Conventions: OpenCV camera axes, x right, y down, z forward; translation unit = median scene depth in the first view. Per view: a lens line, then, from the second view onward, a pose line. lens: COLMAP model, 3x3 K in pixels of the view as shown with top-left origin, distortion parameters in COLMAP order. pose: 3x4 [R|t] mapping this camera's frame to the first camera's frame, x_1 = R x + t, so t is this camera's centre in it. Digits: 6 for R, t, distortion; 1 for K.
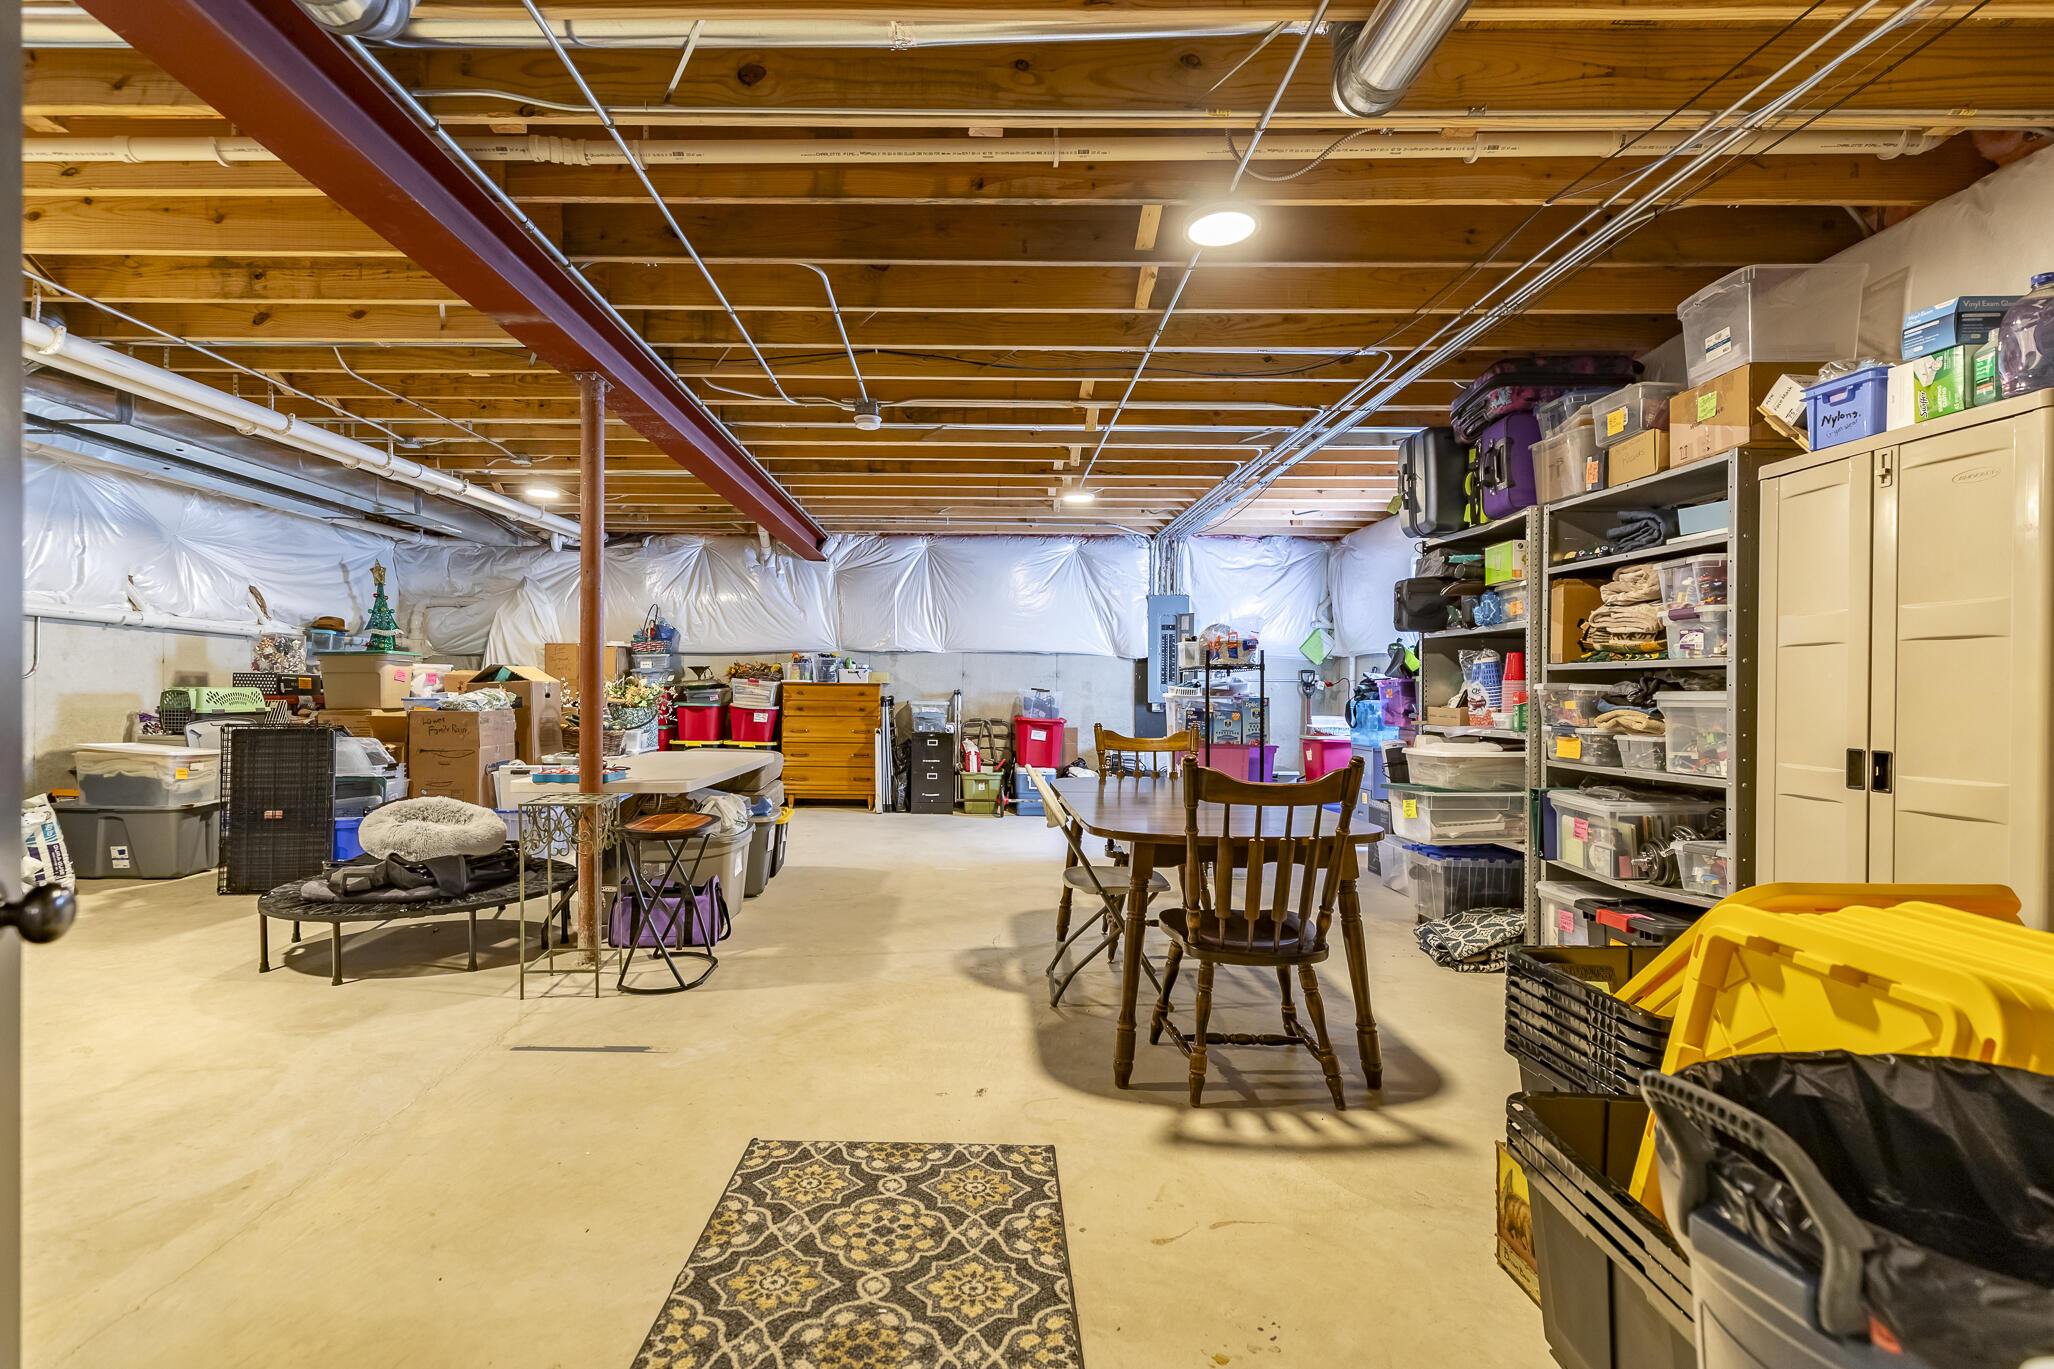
lens RADIAL K [[997.6, 0, 1025.0], [0, 997.6, 692.0], [0, 0, 1]] dist [0.005867, -0.001291]
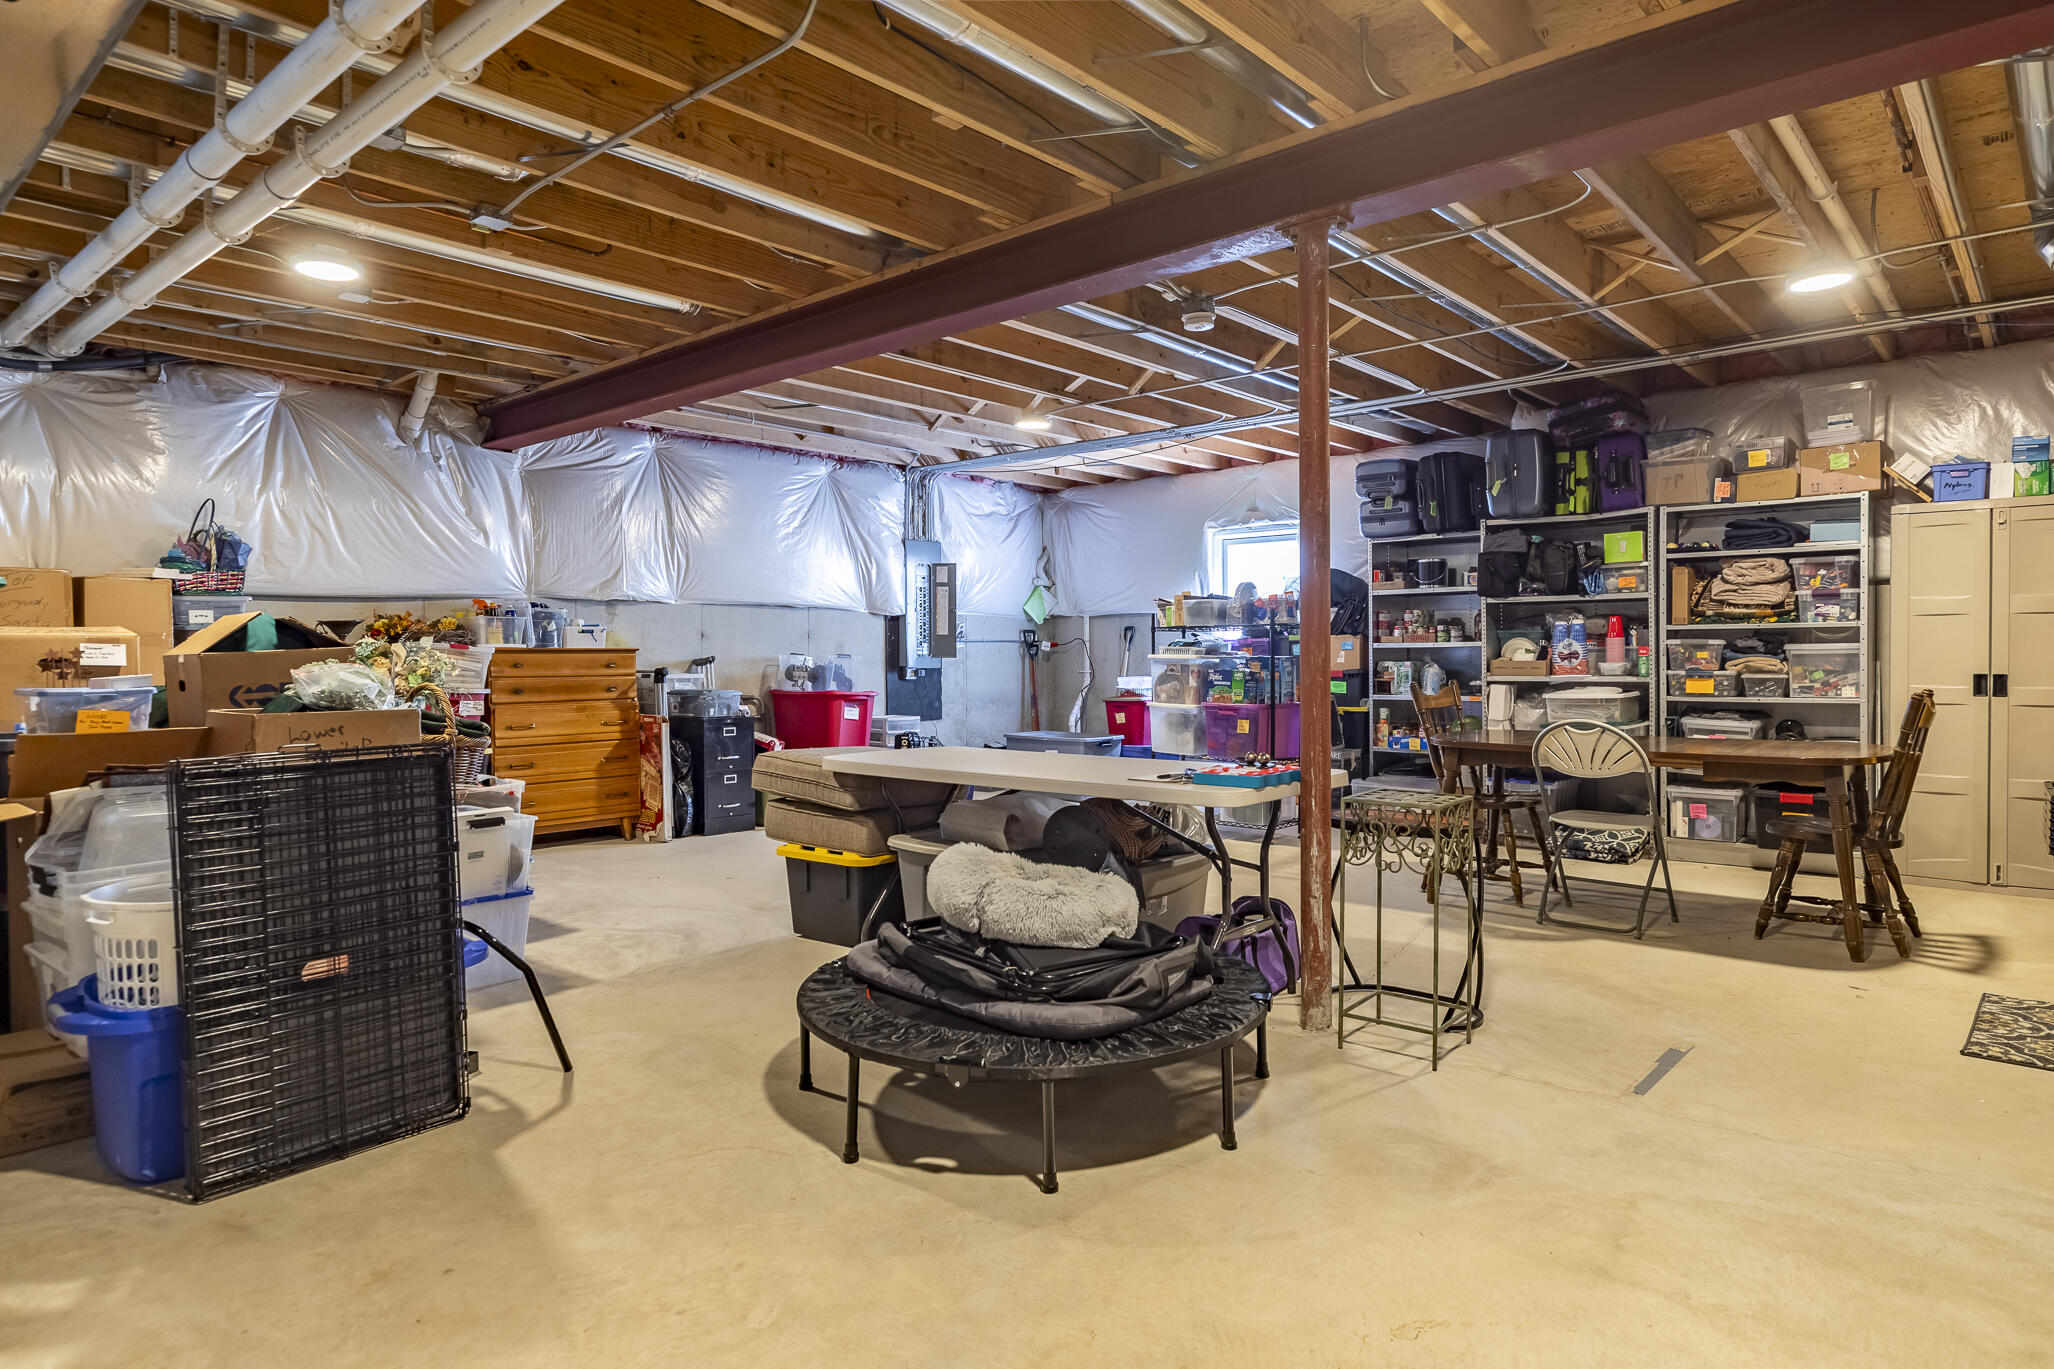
lens RADIAL K [[1207.5, 0, 1025.9], [0, 1207.5, 675.3], [0, 0, 1]] dist [-0.002788, 0.003976]
pose [[0.644381, -0.026416, 0.764248, -1.218380], [0.015250, 0.999648, 0.021695, -0.008516], [-0.764552, -0.002325, 0.644557, 0.581269]]
